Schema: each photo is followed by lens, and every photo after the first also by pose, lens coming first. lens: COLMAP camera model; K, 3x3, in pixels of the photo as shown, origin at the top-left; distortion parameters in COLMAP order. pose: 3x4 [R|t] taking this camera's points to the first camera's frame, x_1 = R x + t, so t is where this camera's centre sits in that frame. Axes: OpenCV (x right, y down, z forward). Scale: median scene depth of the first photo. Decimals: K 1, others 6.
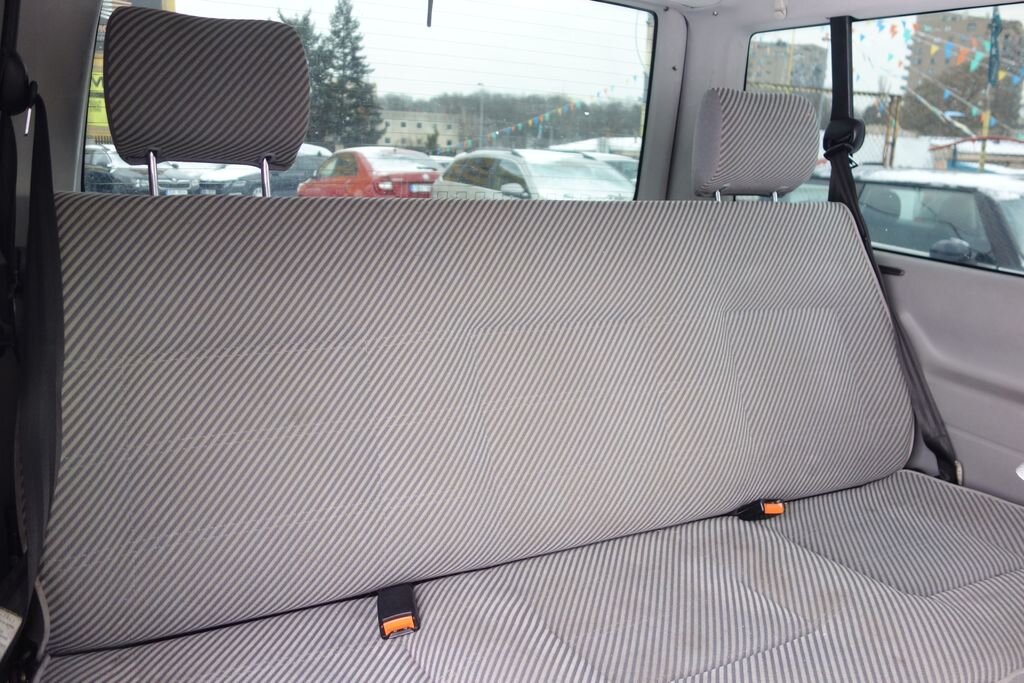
lens RADIAL K [[811.5, 0, 507.3], [0, 811.5, 338.7], [0, 0, 1]] dist [0.004465, -0.002603]
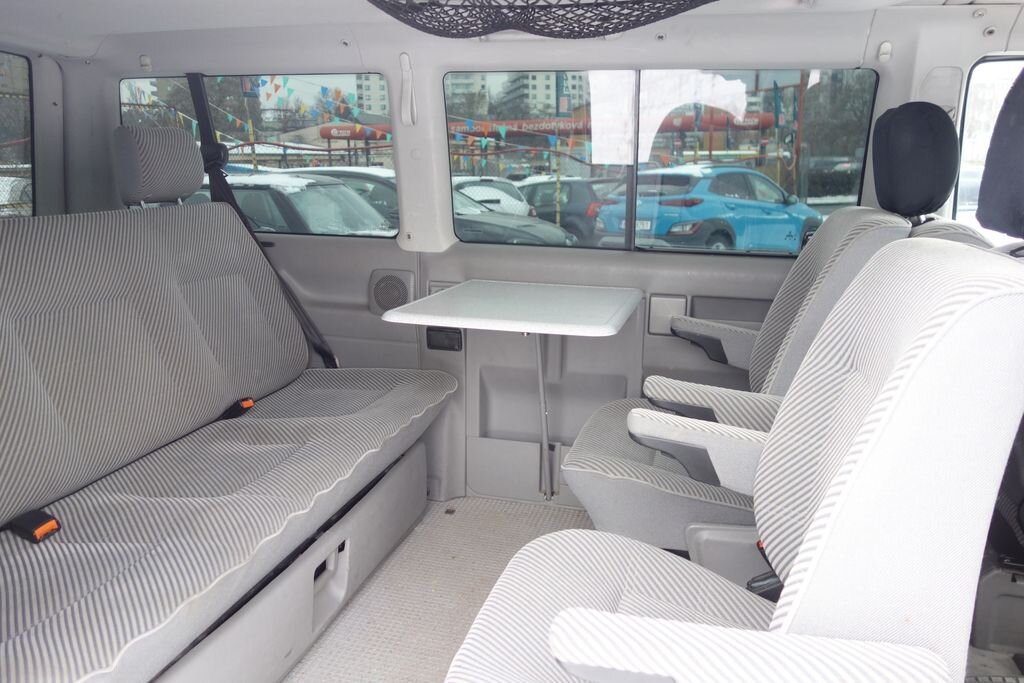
lens RADIAL K [[811.5, 0, 509.0], [0, 811.5, 341.5], [0, 0, 1]] dist [0.004465, -0.002603]
pose [[0.673210, -0.207461, 0.709752, -0.335533], [0.209898, 0.973969, 0.085600, 0.058206], [-0.709035, 0.091349, 0.699231, -0.352983]]
